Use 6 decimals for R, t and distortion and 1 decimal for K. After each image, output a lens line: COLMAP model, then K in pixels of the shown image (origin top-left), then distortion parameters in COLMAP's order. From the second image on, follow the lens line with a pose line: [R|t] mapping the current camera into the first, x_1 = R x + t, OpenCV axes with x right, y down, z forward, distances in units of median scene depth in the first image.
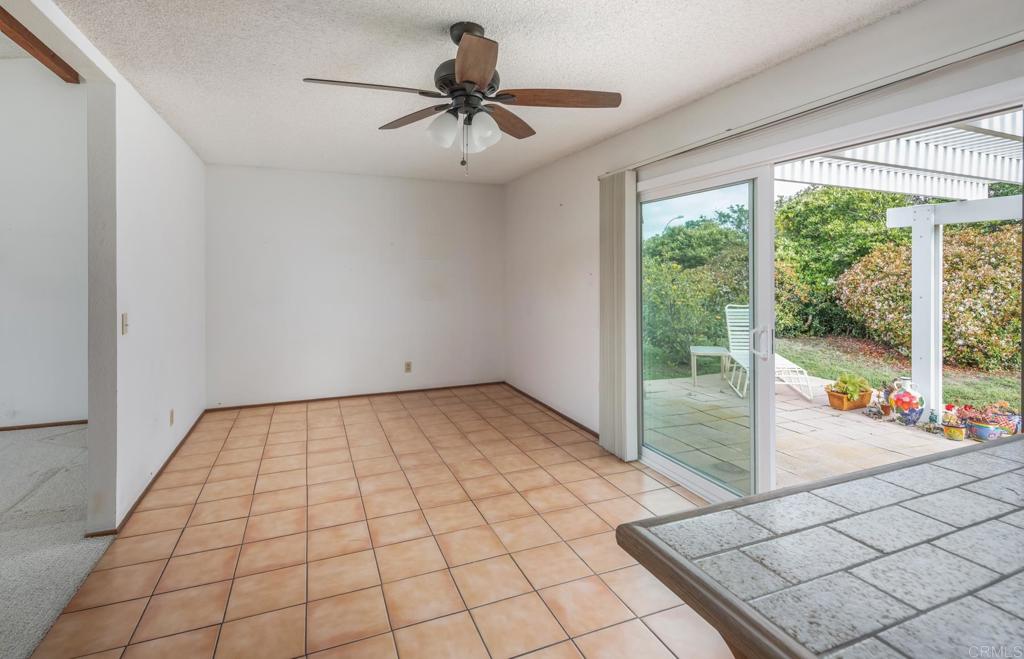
lens RADIAL K [[491.9, 0, 514.0], [0, 491.9, 327.2], [0, 0, 1]] dist [0.004506, -0.001330]
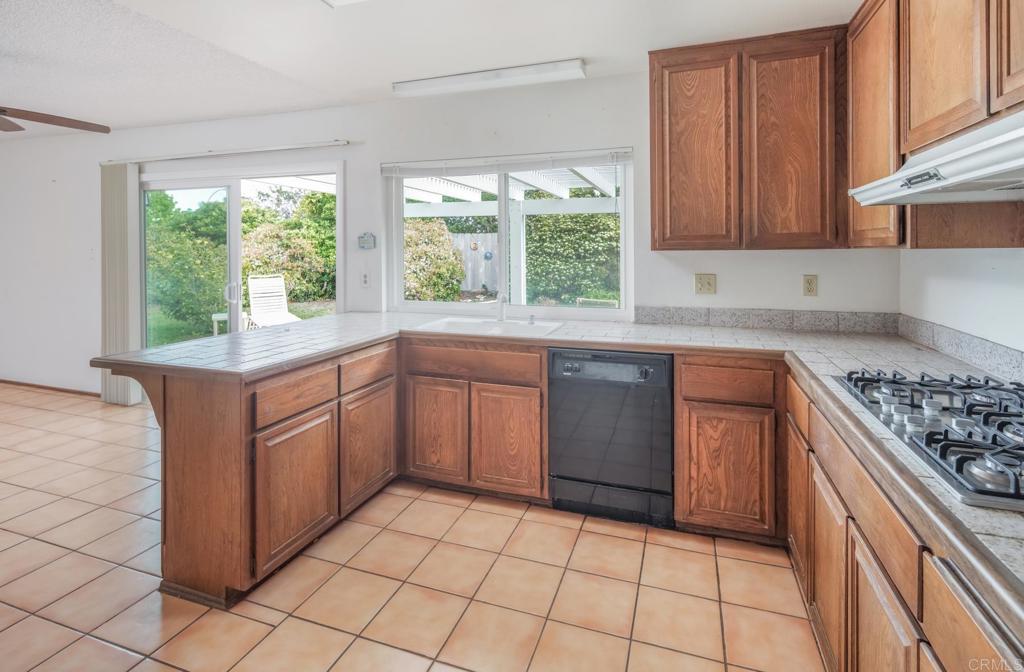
lens RADIAL K [[496.4, 0, 506.1], [0, 496.4, 243.0], [0, 0, 1]] dist [0.006676, -0.000457]
pose [[0.674295, 0.007402, 0.738425, -0.019132], [0.081807, 0.993046, -0.084656, 0.021202], [-0.733917, 0.117491, 0.669000, -0.189164]]
